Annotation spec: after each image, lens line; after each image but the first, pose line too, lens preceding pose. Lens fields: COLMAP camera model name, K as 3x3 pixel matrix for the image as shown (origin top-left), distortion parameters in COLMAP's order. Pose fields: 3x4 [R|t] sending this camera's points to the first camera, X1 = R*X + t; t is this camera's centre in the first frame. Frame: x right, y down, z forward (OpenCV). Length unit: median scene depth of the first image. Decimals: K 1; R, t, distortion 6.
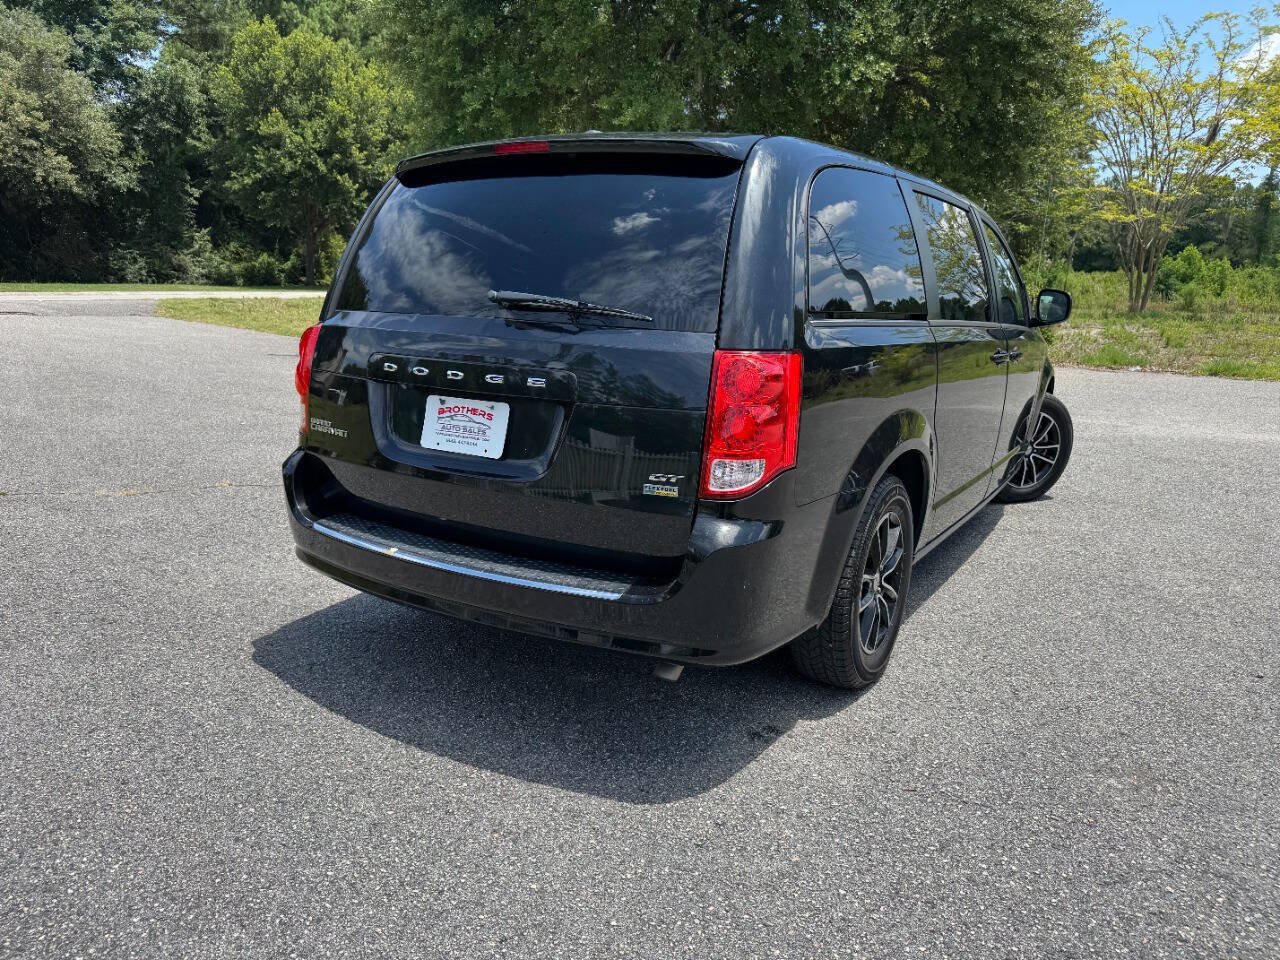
lens RADIAL K [[907.2, 0, 637.0], [0, 907.2, 474.5], [0, 0, 1]] dist [0.010785, -0.010808]
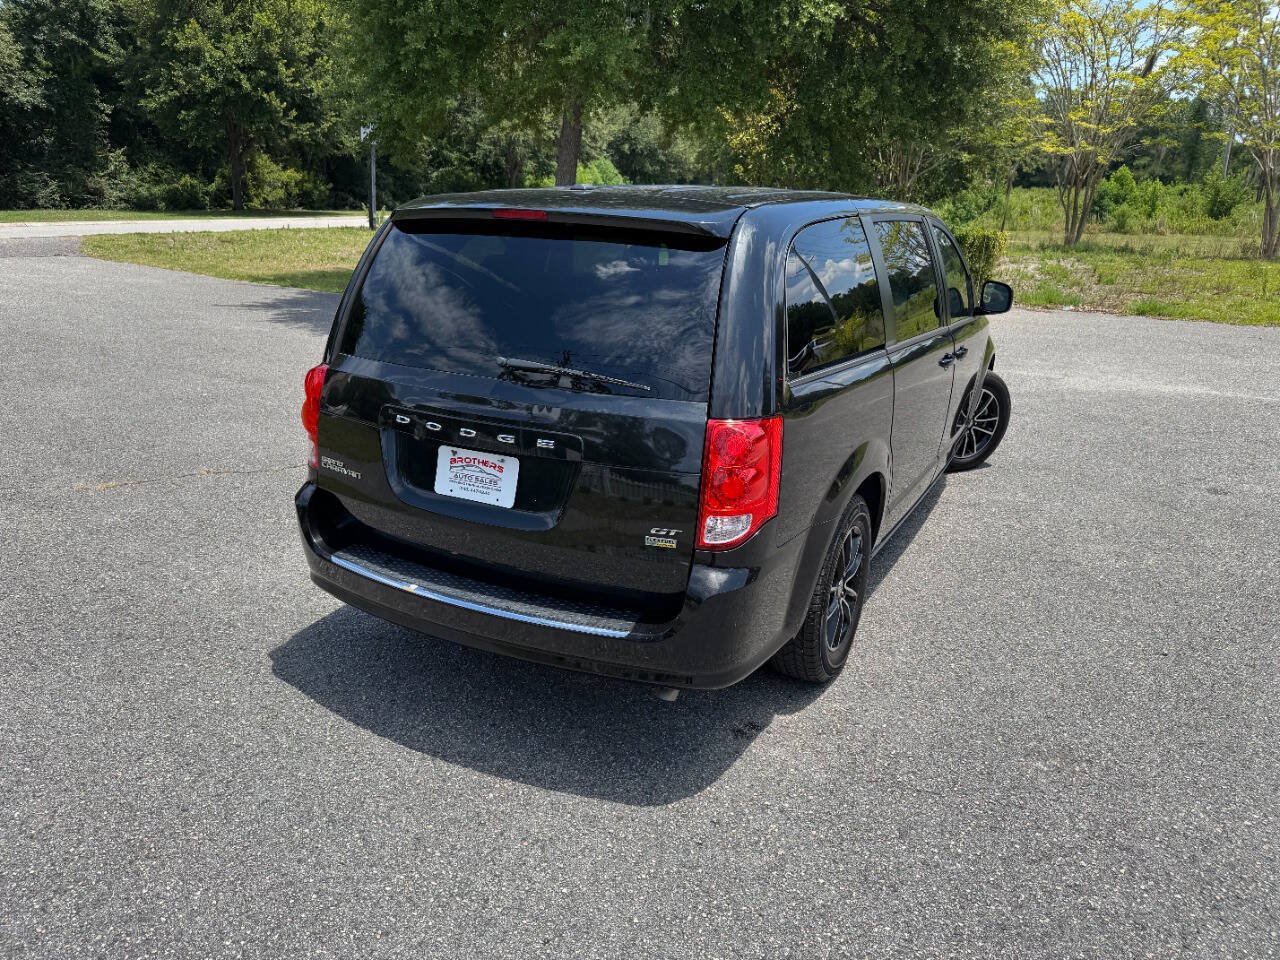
lens RADIAL K [[903.6, 0, 647.6], [0, 903.6, 482.8], [0, 0, 1]] dist [0.022122, -0.023459]
pose [[0.997342, -0.023232, 0.069053, -0.006906], [0.016473, 0.995158, 0.096893, -0.017282], [-0.070969, -0.095498, 0.992896, -0.011901]]
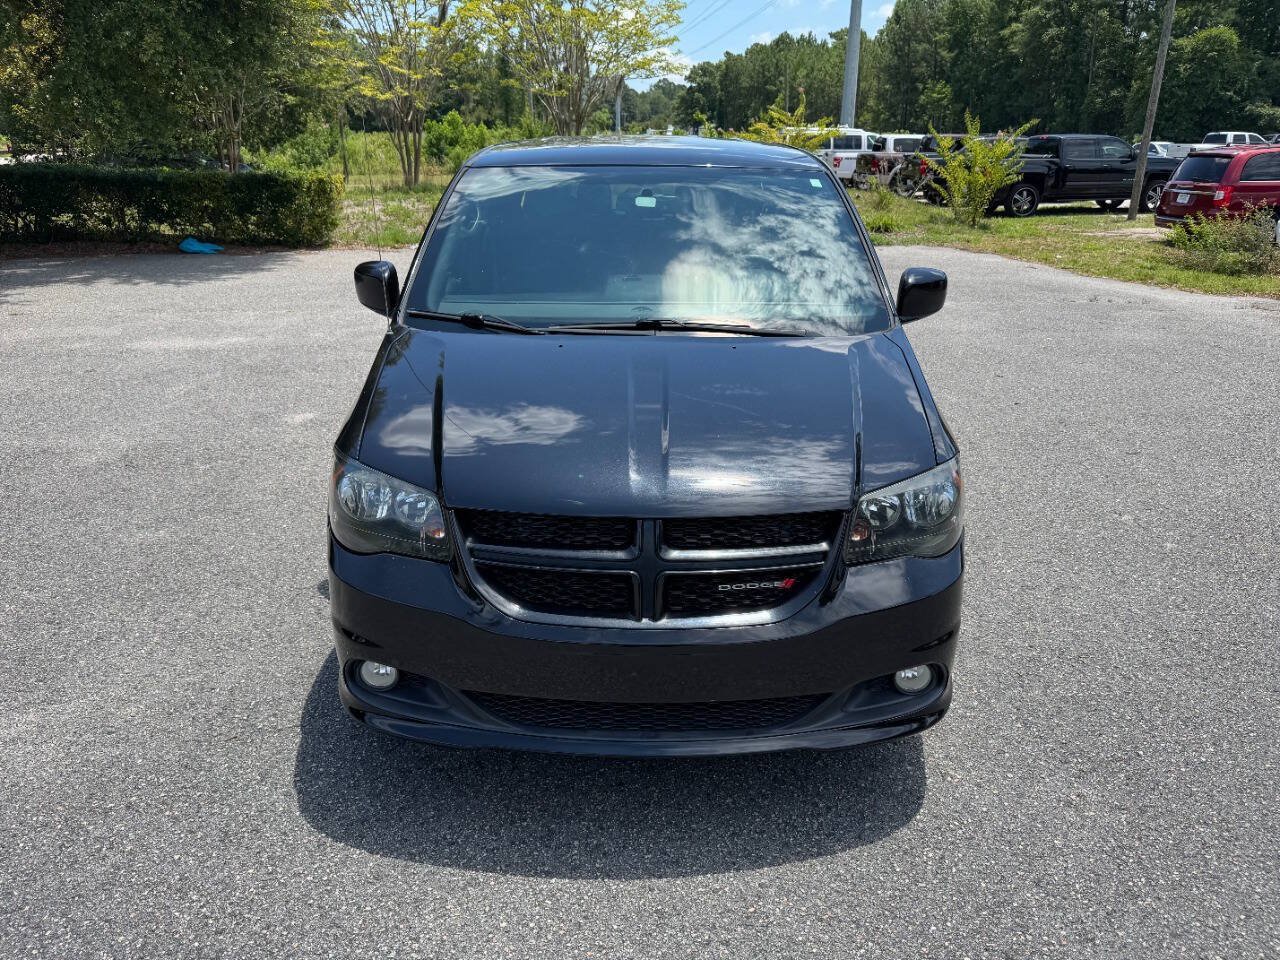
lens RADIAL K [[914.5, 0, 645.7], [0, 914.5, 475.0], [0, 0, 1]] dist [-0.002157, -0.001988]
pose [[0.748987, -0.238652, 0.618113, 0.006572], [0.149778, 0.969717, 0.192914, -0.013237], [-0.645434, -0.051911, 0.762050, -0.021962]]
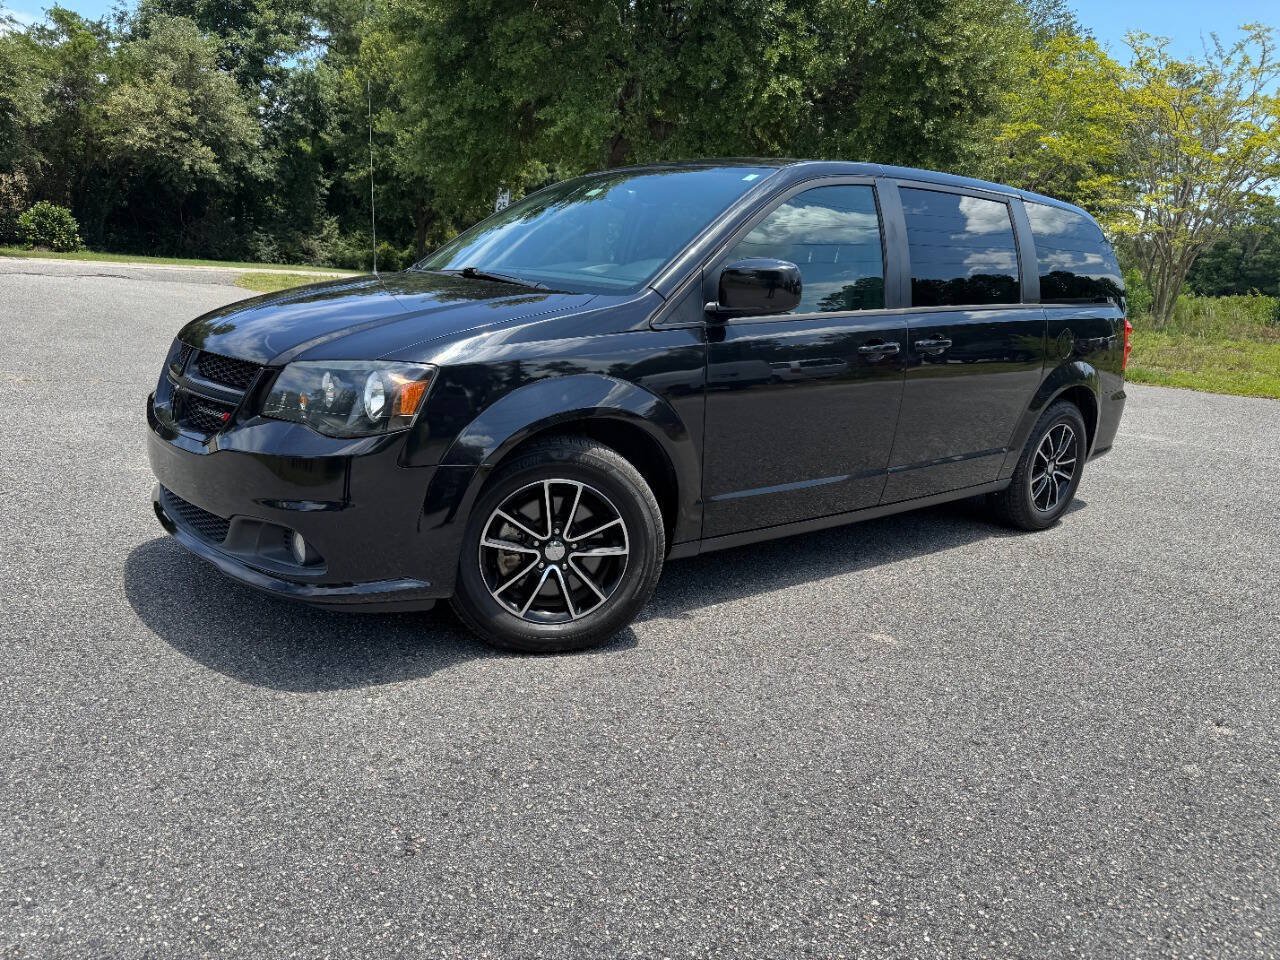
lens RADIAL K [[884.3, 0, 644.5], [0, 884.3, 508.1], [0, 0, 1]] dist [0.002184, -0.003269]
pose [[0.988513, 0.076754, -0.130192, 0.148911], [-0.071754, 0.996509, 0.042678, 0.023066], [0.133013, -0.032846, 0.990570, -0.065240]]
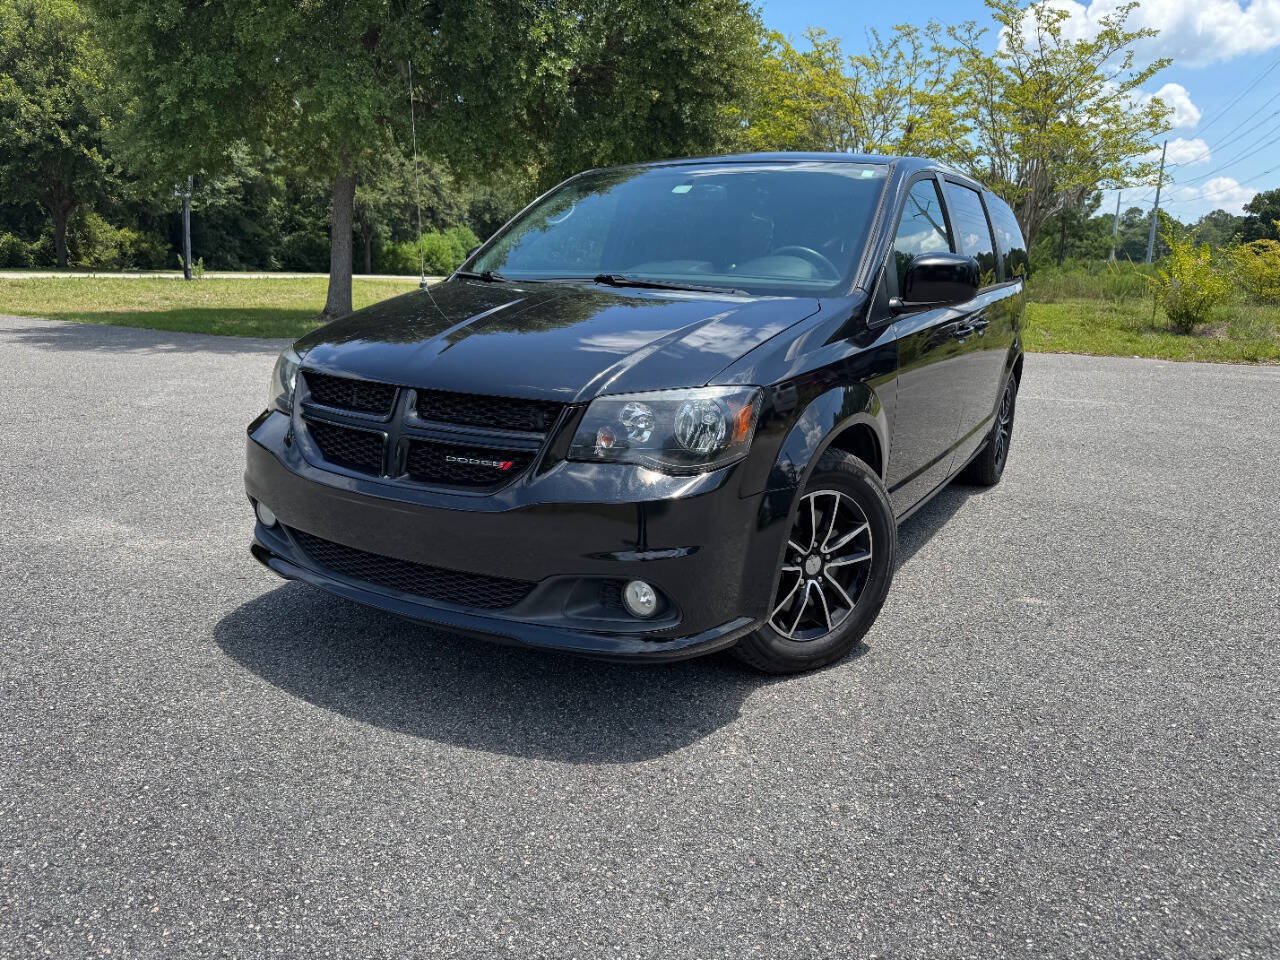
lens RADIAL K [[906.3, 0, 639.4], [0, 906.3, 479.8], [0, 0, 1]] dist [0.013555, -0.013793]
pose [[0.980991, -0.039472, 0.189995, 0.072852], [0.035858, 0.999105, 0.022421, 0.019982], [-0.190710, -0.015182, 0.981529, -0.061000]]
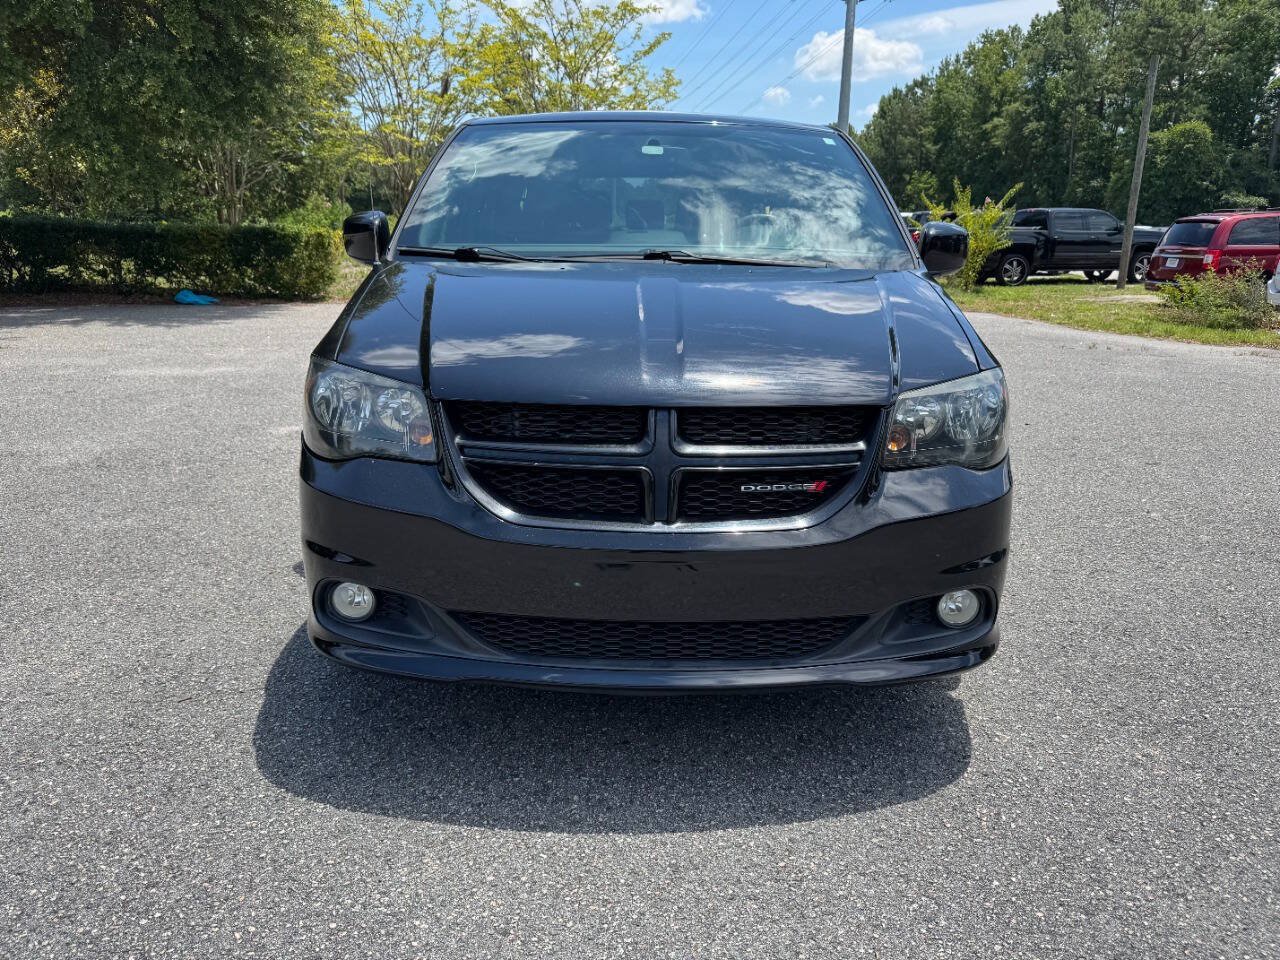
lens RADIAL K [[913.7, 0, 649.2], [0, 913.7, 480.8], [0, 0, 1]] dist [0.002718, -0.009081]
pose [[0.742944, -0.183880, 0.643601, 0.008199], [0.143321, 0.982927, 0.115384, 0.007098], [-0.653829, 0.006518, 0.756614, -0.012393]]
